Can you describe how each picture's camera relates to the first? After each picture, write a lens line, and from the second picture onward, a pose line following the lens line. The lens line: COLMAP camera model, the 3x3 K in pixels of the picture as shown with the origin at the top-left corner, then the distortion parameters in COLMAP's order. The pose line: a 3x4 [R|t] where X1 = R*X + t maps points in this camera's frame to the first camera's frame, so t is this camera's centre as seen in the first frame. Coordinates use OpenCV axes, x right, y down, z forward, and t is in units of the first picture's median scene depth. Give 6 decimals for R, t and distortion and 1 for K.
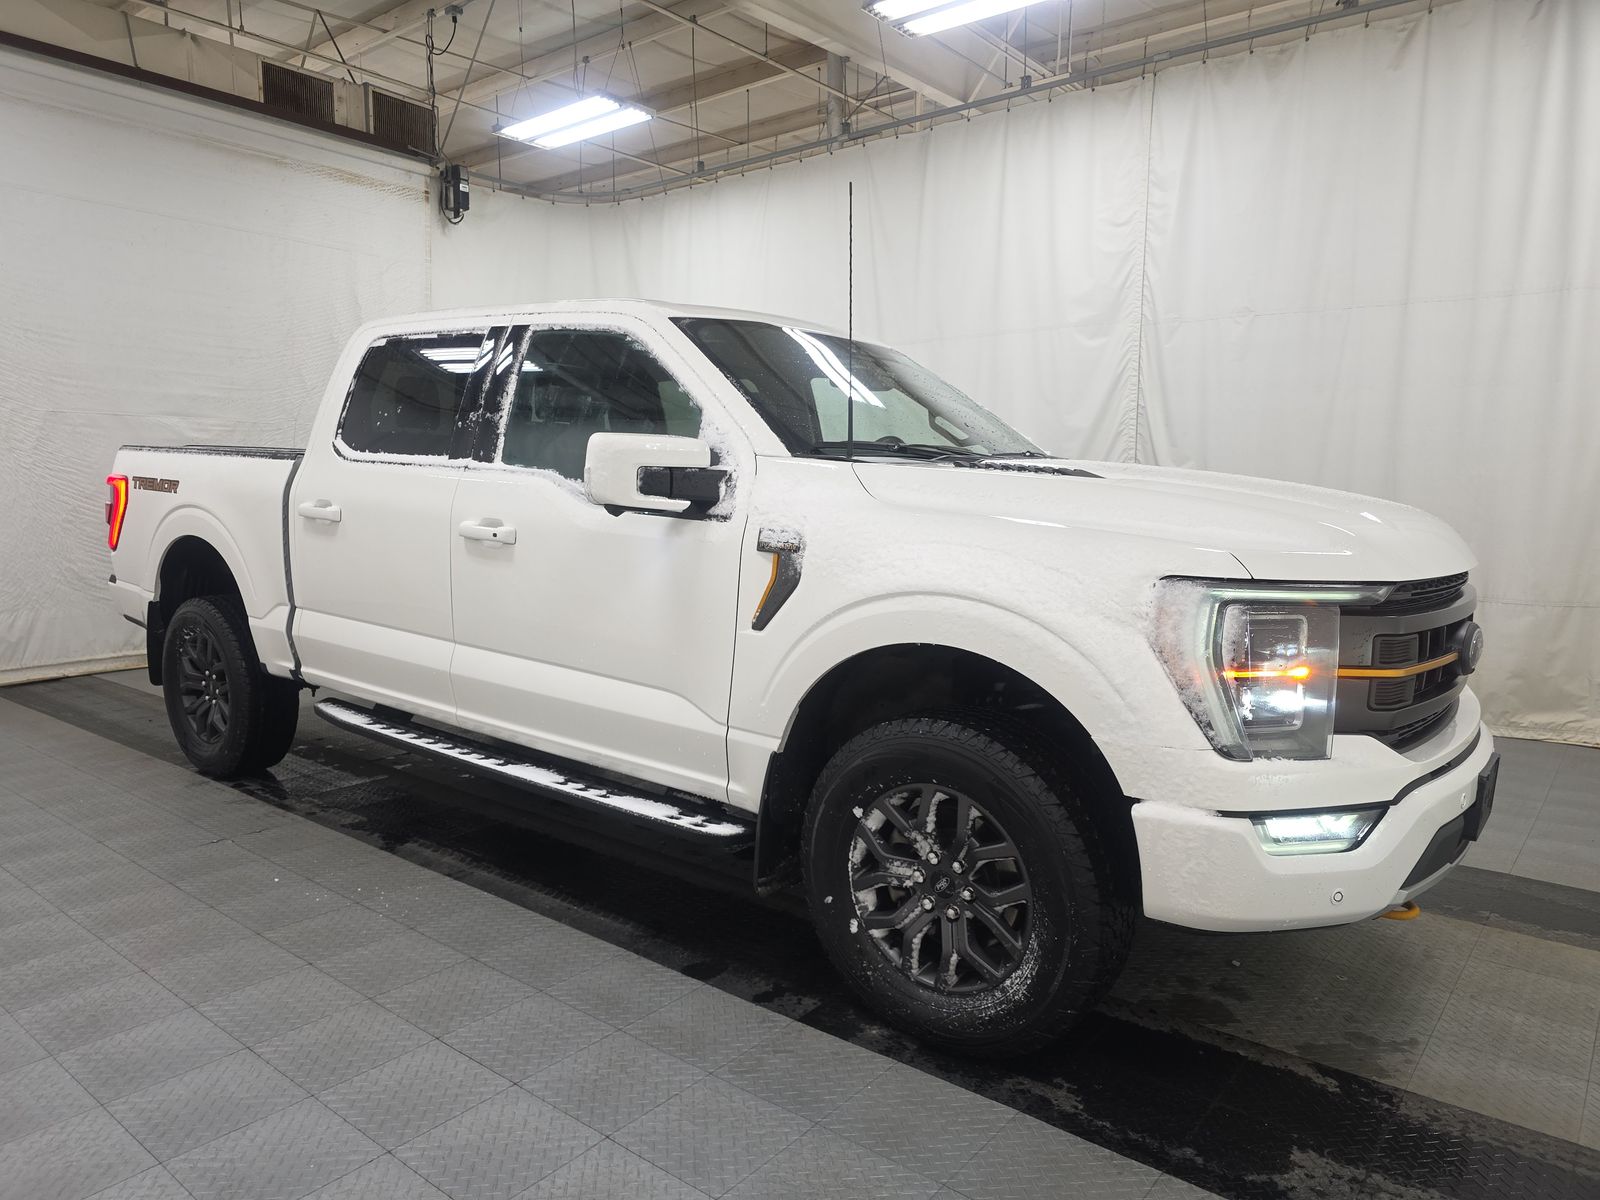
lens RADIAL K [[1072.2, 0, 792.9], [0, 1072.2, 613.0], [0, 0, 1]] dist [0.055525, -0.043793]
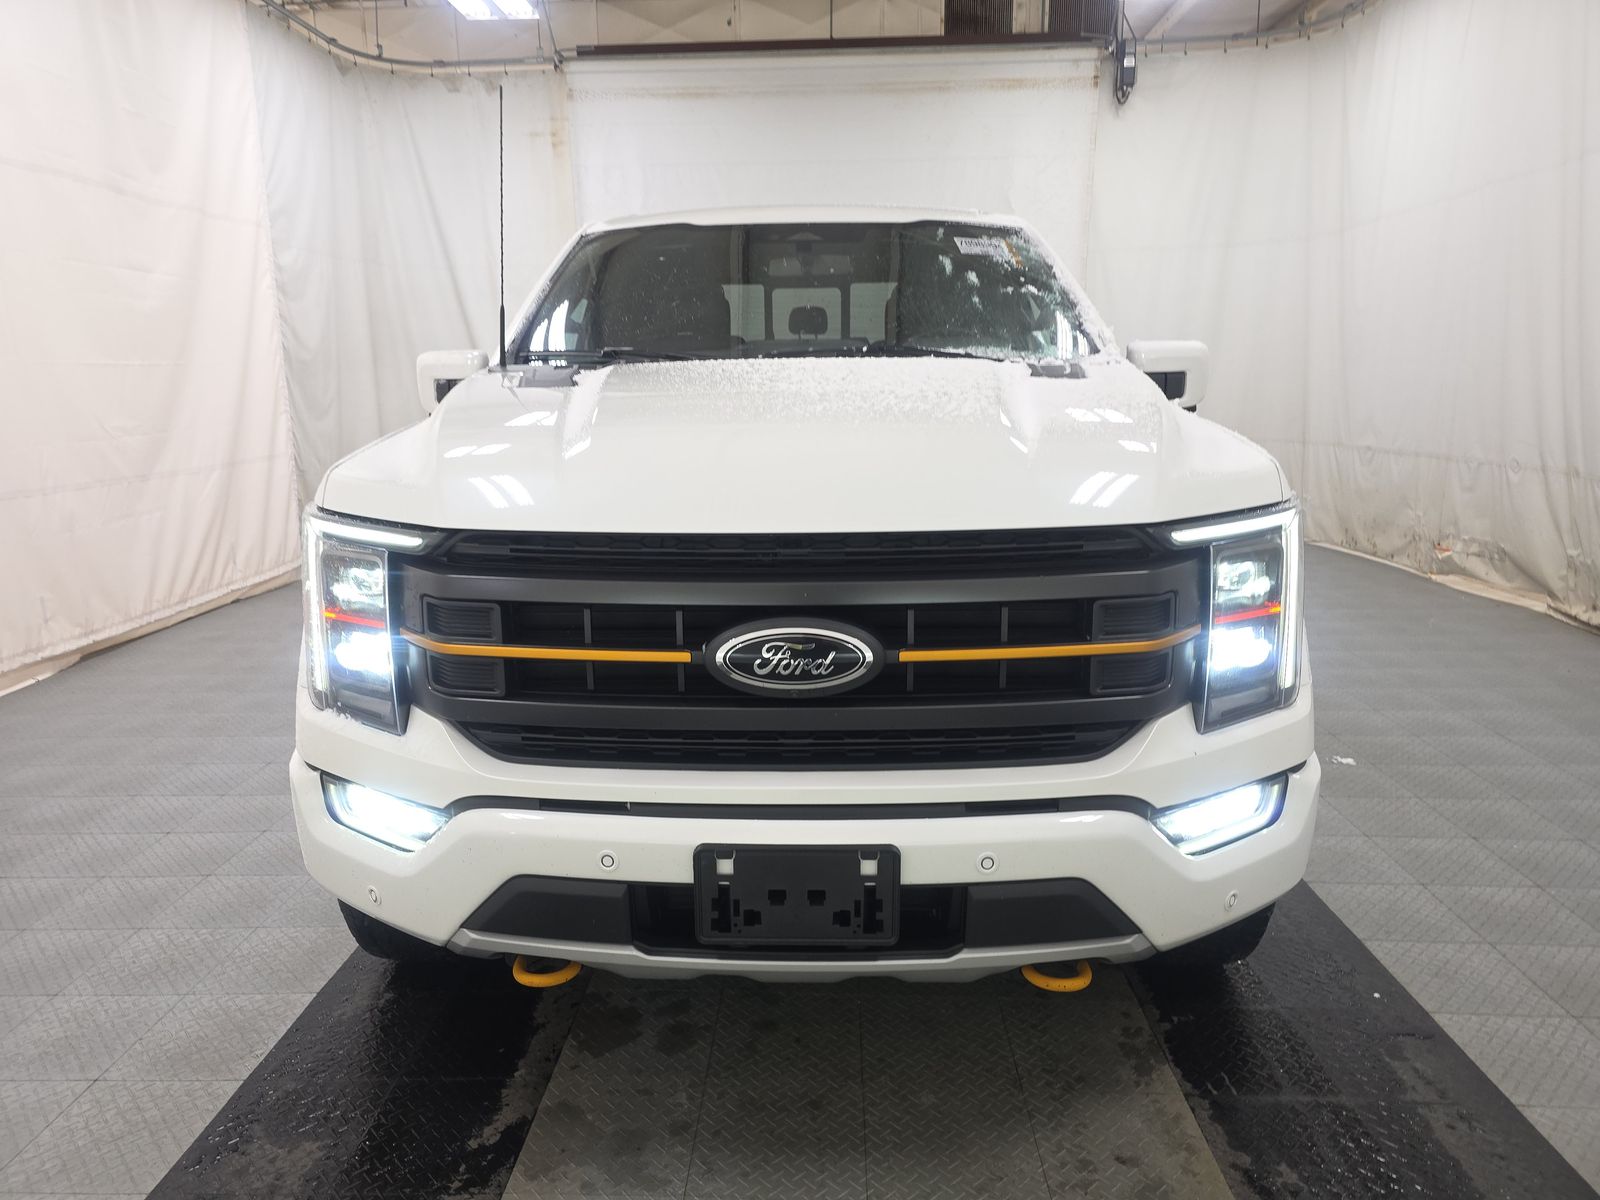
lens RADIAL K [[1072.2, 0, 797.1], [0, 1072.2, 589.8], [0, 0, 1]] dist [0.055525, -0.043793]
pose [[0.598191, 0.138473, -0.789299, 0.395944], [-0.075994, 0.990321, 0.116146, -0.028807], [0.797742, -0.009496, 0.602924, 0.226690]]
